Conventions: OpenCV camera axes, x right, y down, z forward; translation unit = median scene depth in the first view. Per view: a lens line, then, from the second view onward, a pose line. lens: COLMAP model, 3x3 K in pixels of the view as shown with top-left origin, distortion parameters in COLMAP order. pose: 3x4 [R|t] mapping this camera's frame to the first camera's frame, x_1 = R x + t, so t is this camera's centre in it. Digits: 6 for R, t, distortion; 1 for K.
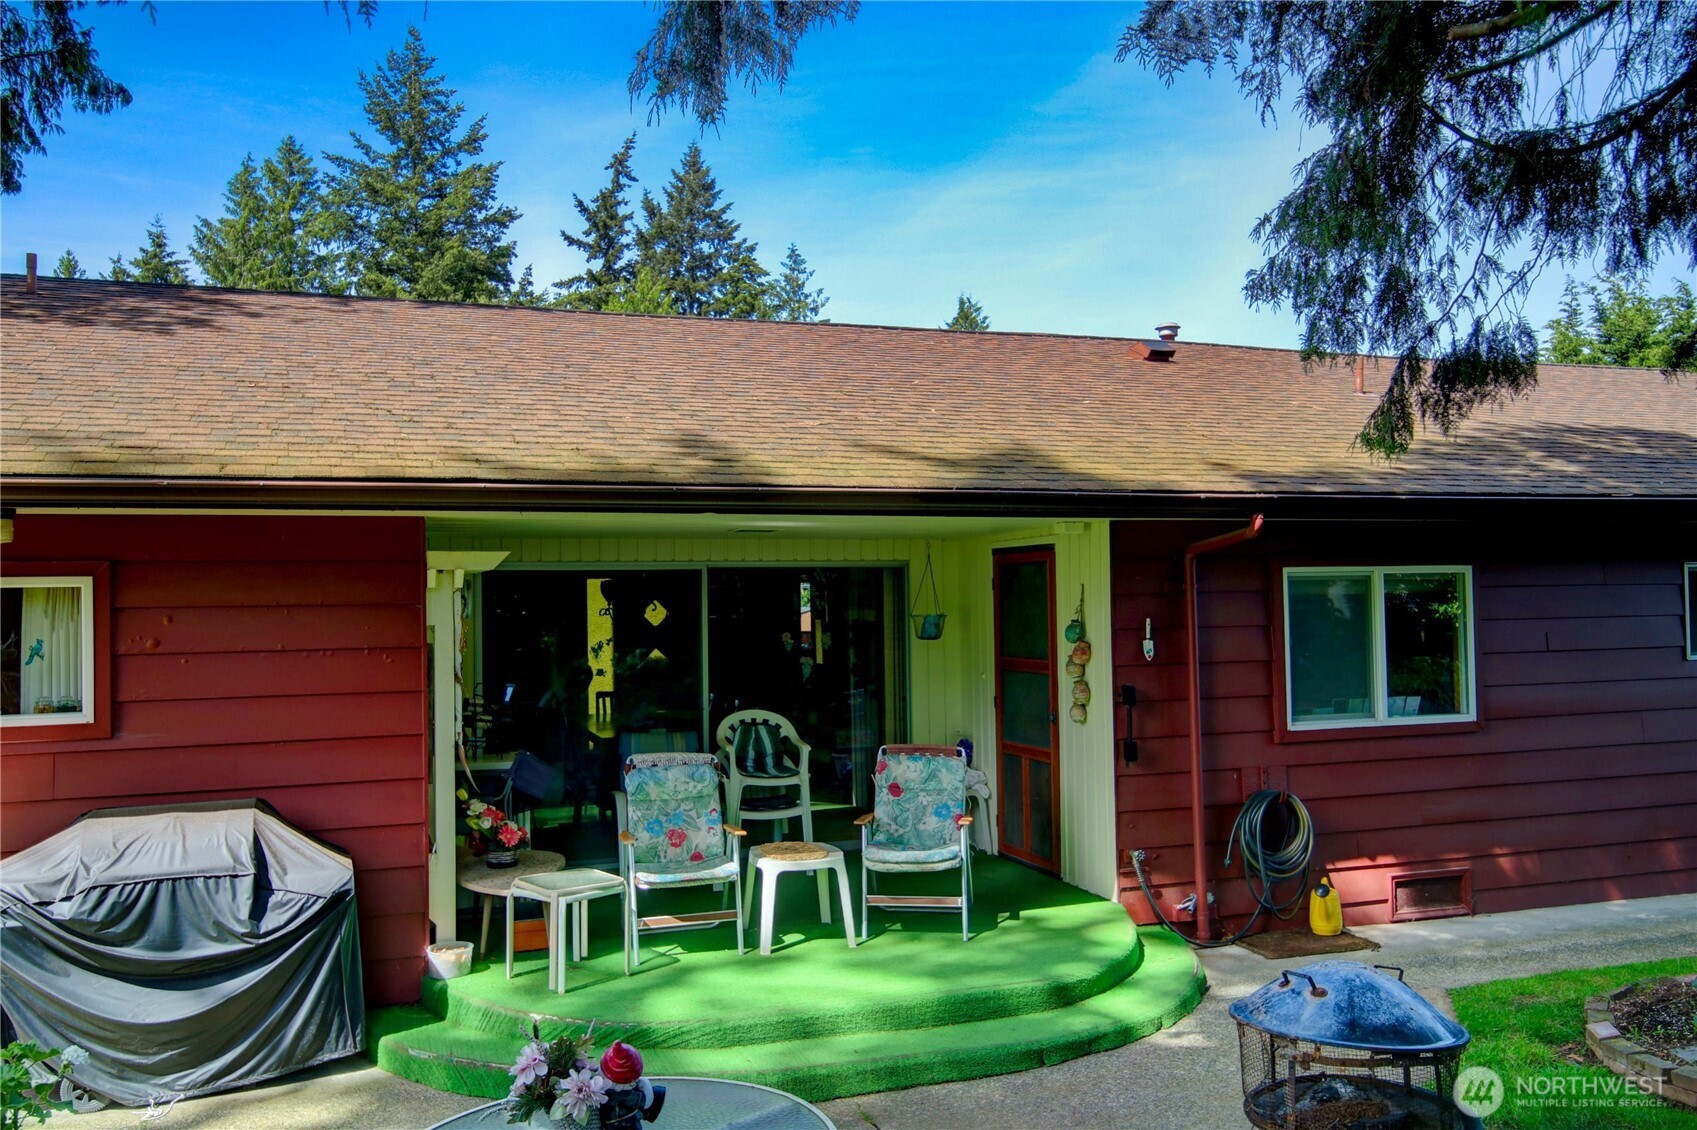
lens RADIAL K [[1375.8, 0, 848.5], [0, 1375.8, 561.7], [0, 0, 1]] dist [0.026265, -0.000419]
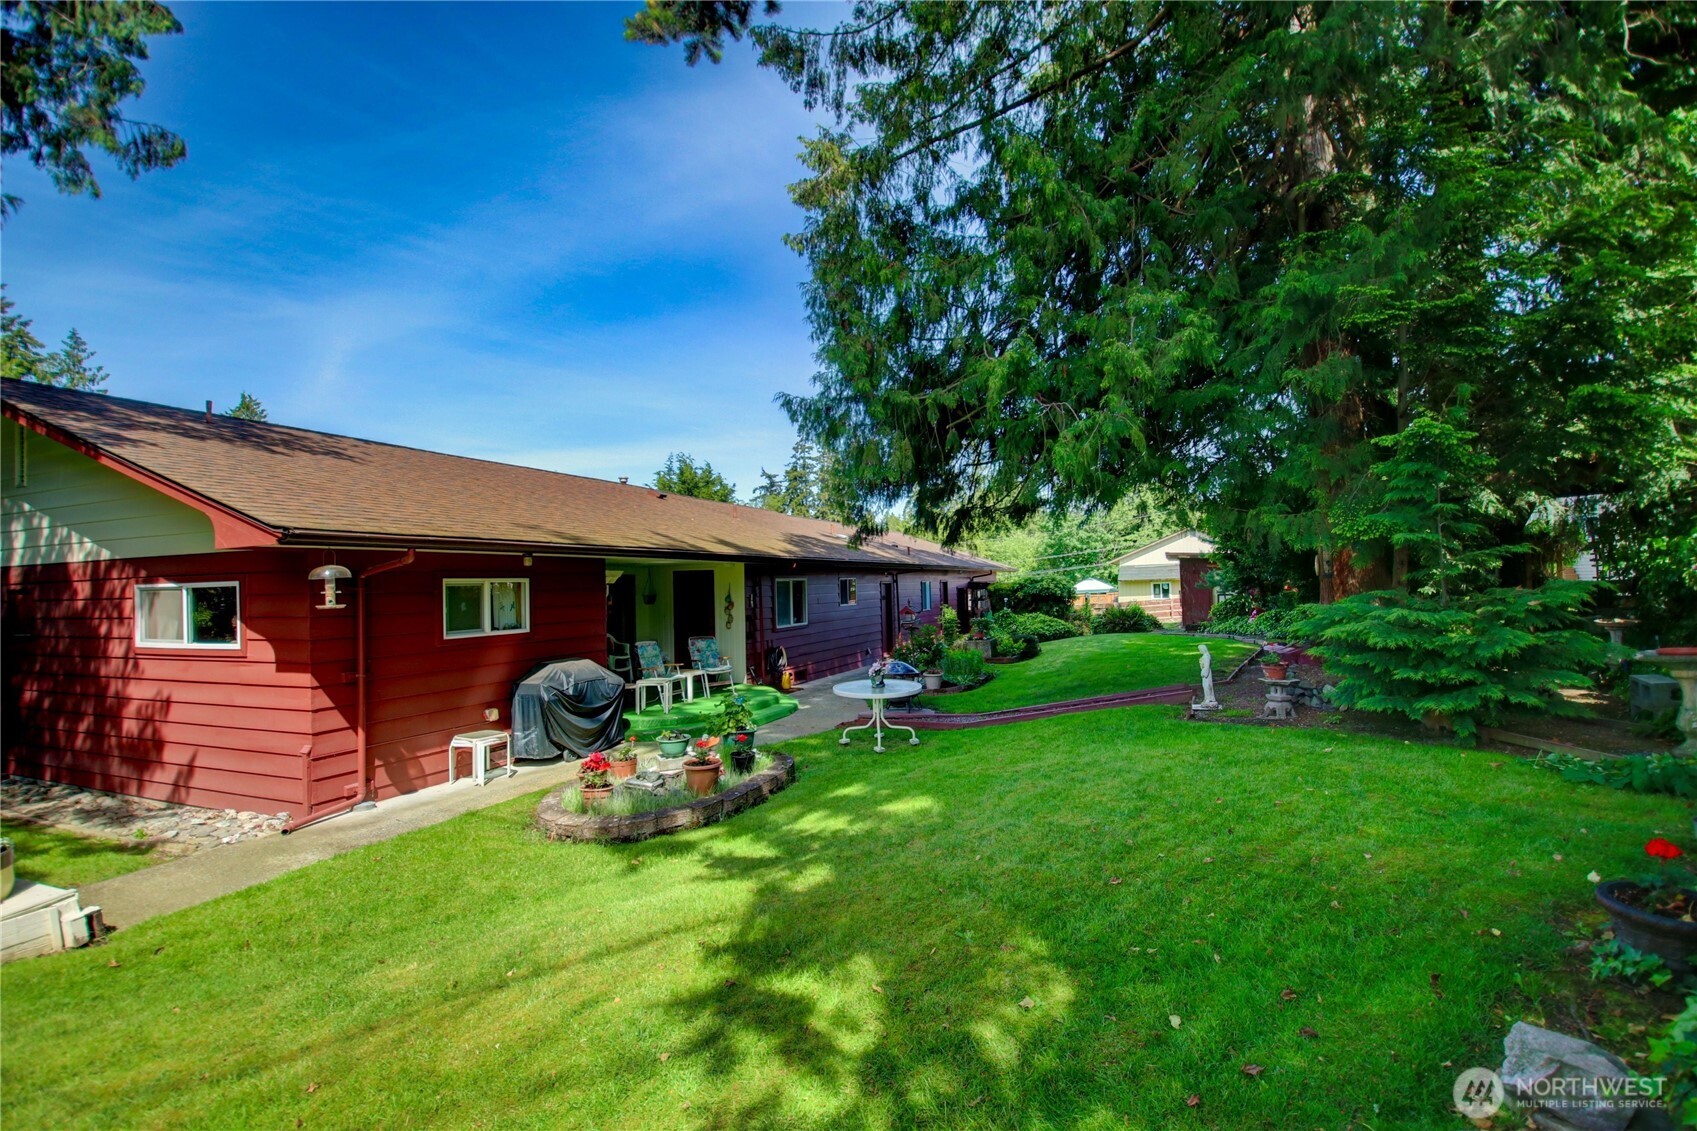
lens RADIAL K [[793.3, 0, 850.5], [0, 793.3, 578.7], [0, 0, 1]] dist [-0.007844, -0.013095]
pose [[0.665513, 0.008110, 0.746342, -0.265882], [-0.009950, 0.999949, -0.001994, 0.001671], [-0.746320, -0.006099, 0.665560, -0.104216]]
